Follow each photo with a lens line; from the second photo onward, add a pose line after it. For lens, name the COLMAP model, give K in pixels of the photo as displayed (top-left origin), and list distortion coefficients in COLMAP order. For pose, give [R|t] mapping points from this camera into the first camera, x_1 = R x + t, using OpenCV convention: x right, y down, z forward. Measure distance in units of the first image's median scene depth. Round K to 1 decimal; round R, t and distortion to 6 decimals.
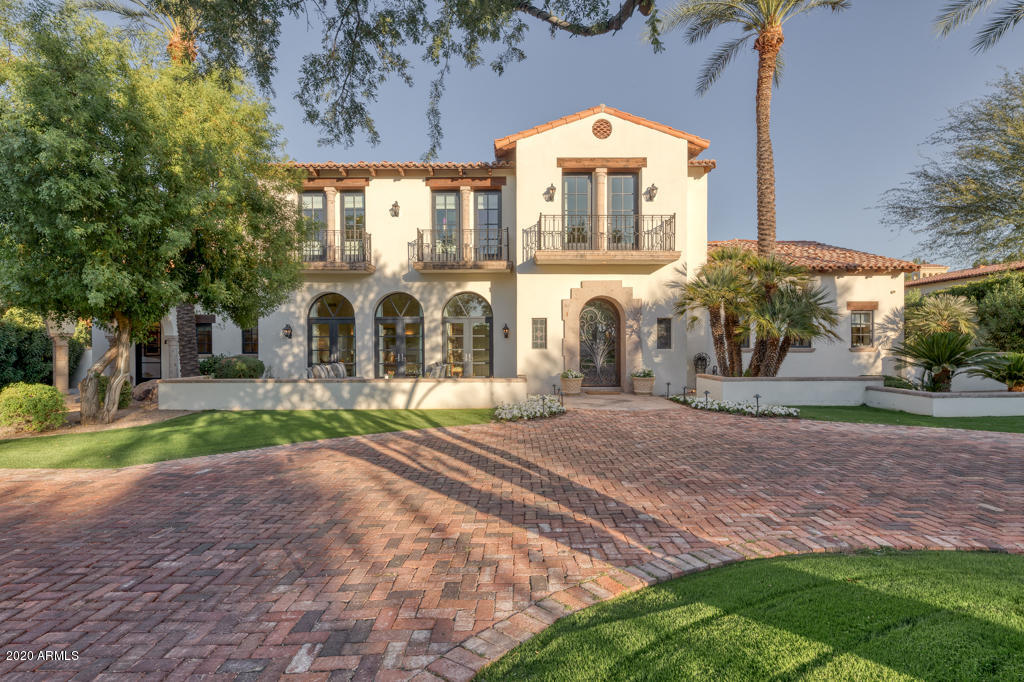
lens RADIAL K [[485.5, 0, 512.0], [0, 485.5, 341.0], [0, 0, 1]] dist [-0.003824, -0.000544]
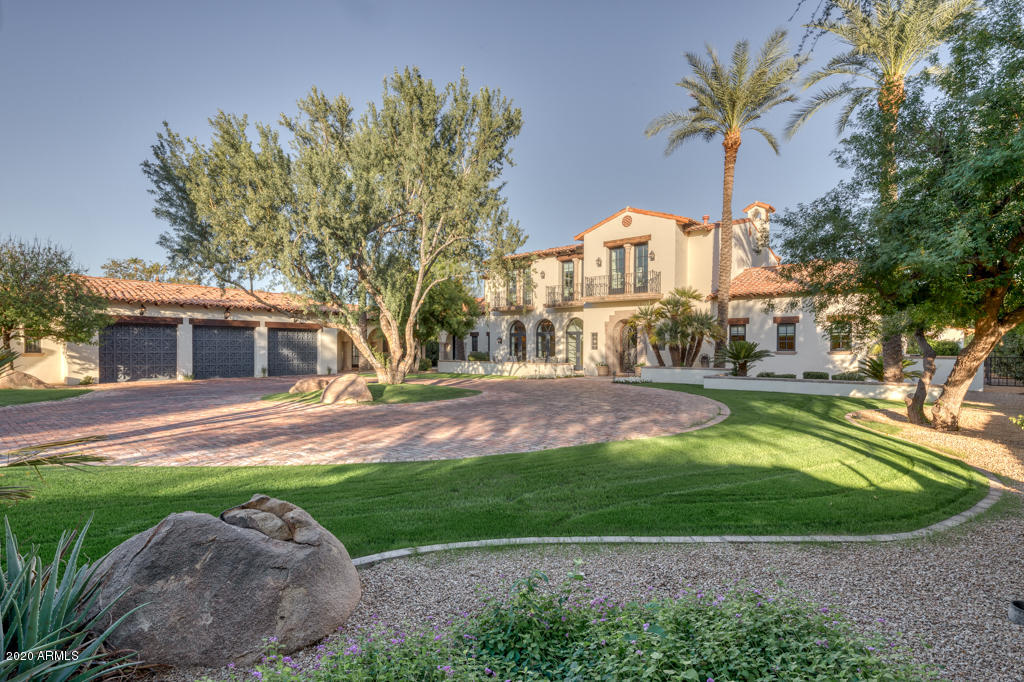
lens RADIAL K [[502.8, 0, 512.0], [0, 502.8, 341.0], [0, 0, 1]] dist [0.000475, -0.000206]
pose [[0.746510, 0.000494, -0.665374, 1.043766], [-0.003718, 0.999987, -0.003429, -0.007958], [0.665364, 0.005034, 0.746502, -0.577628]]
